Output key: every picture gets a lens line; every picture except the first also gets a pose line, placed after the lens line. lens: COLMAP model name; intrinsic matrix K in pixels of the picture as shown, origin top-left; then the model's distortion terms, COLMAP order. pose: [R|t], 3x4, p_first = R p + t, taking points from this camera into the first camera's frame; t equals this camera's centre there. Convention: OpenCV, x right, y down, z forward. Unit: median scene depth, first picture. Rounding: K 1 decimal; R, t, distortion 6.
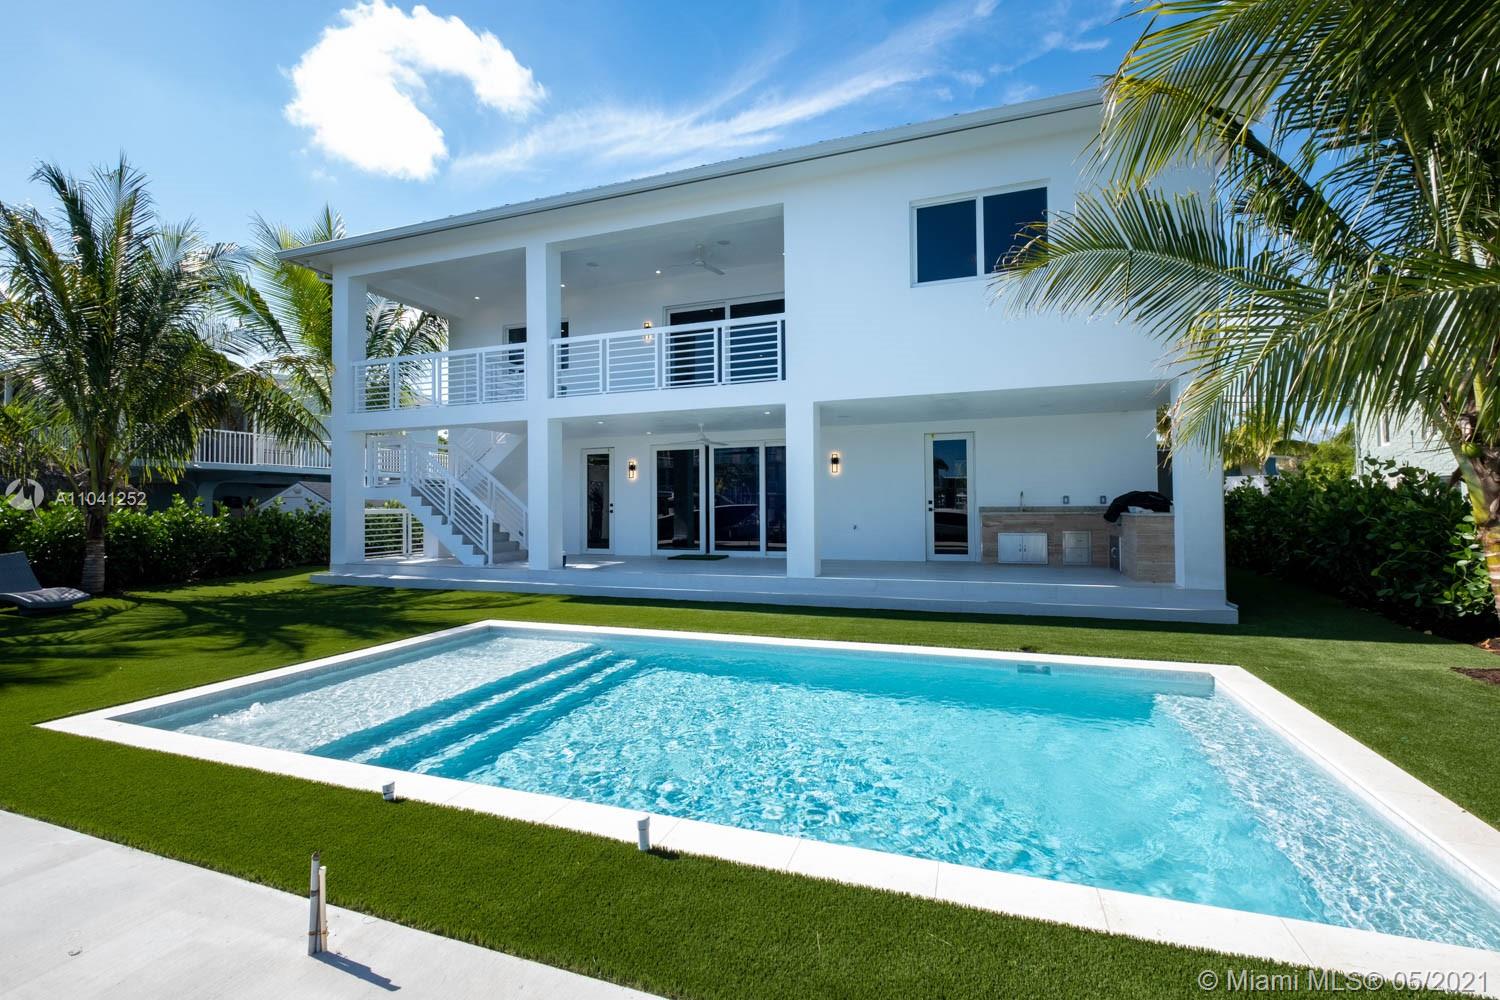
lens RADIAL K [[643.6, 0, 751.0], [0, 643.6, 492.8], [0, 0, 1]] dist [0.000149, -0.004664]
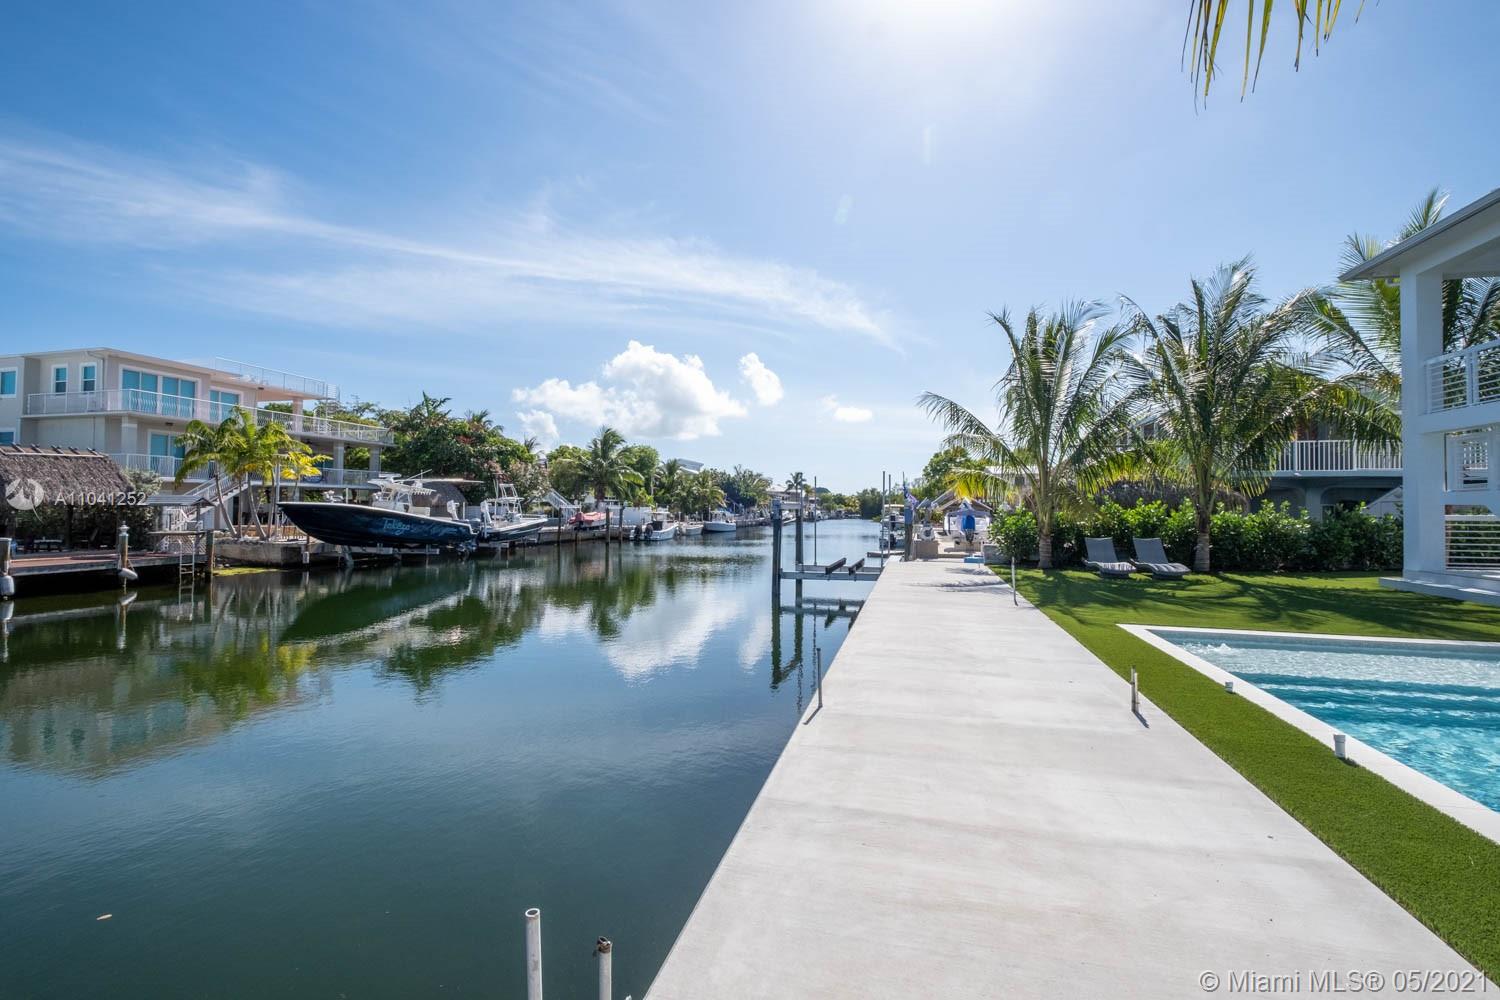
lens RADIAL K [[643.6, 0, 751.0], [0, 643.6, 492.8], [0, 0, 1]] dist [0.000149, -0.004664]
pose [[0.090576, -0.014642, -0.995782, 0.825471], [0.010090, 0.999854, -0.013784, -0.013462], [0.995838, -0.008799, 0.090711, -0.300399]]
